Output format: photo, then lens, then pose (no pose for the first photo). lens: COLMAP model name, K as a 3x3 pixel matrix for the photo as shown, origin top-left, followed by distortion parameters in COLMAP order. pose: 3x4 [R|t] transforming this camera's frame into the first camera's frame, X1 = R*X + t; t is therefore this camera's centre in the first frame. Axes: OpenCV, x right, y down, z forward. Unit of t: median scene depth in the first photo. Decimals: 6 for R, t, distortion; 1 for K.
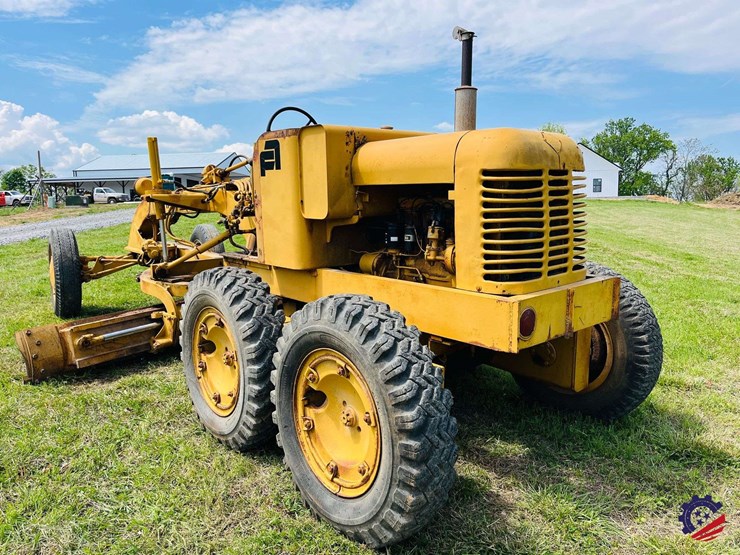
lens RADIAL K [[561.1, 0, 366.2], [0, 561.1, 276.0], [0, 0, 1]] dist [0.085395, -0.126580]
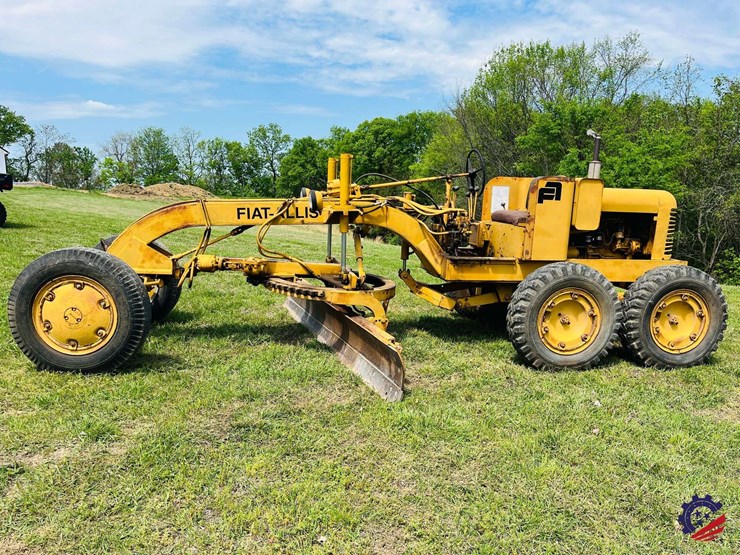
lens RADIAL K [[562.0, 0, 368.2], [0, 562.0, 279.4], [0, 0, 1]] dist [0.074283, -0.100348]
pose [[0.490794, -0.110954, 0.864182, -1.837397], [0.084225, 0.993255, 0.079692, -0.137558], [-0.867195, 0.033674, 0.496829, 0.666124]]
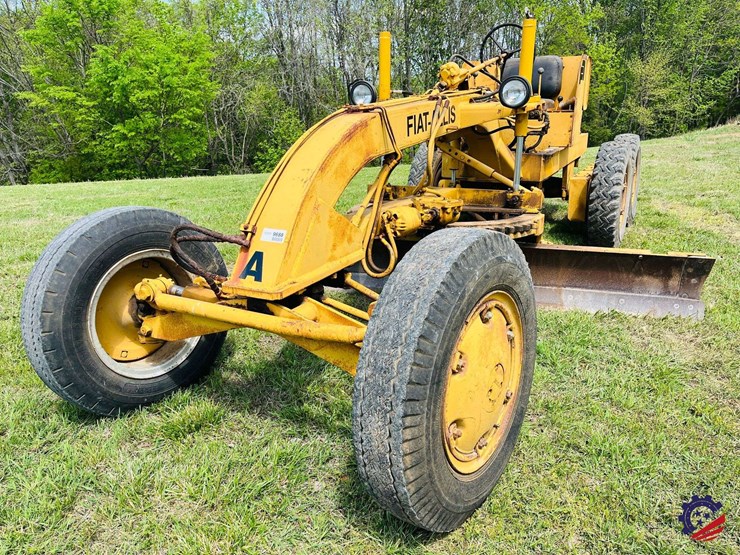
lens RADIAL K [[562.4, 0, 375.7], [0, 562.4, 278.9], [0, 0, 1]] dist [0.072817, -0.116596]
pose [[-0.365076, -0.267176, 0.891816, -1.497701], [0.169834, 0.922748, 0.345967, -0.321388], [-0.915356, 0.277765, -0.291497, 2.130037]]
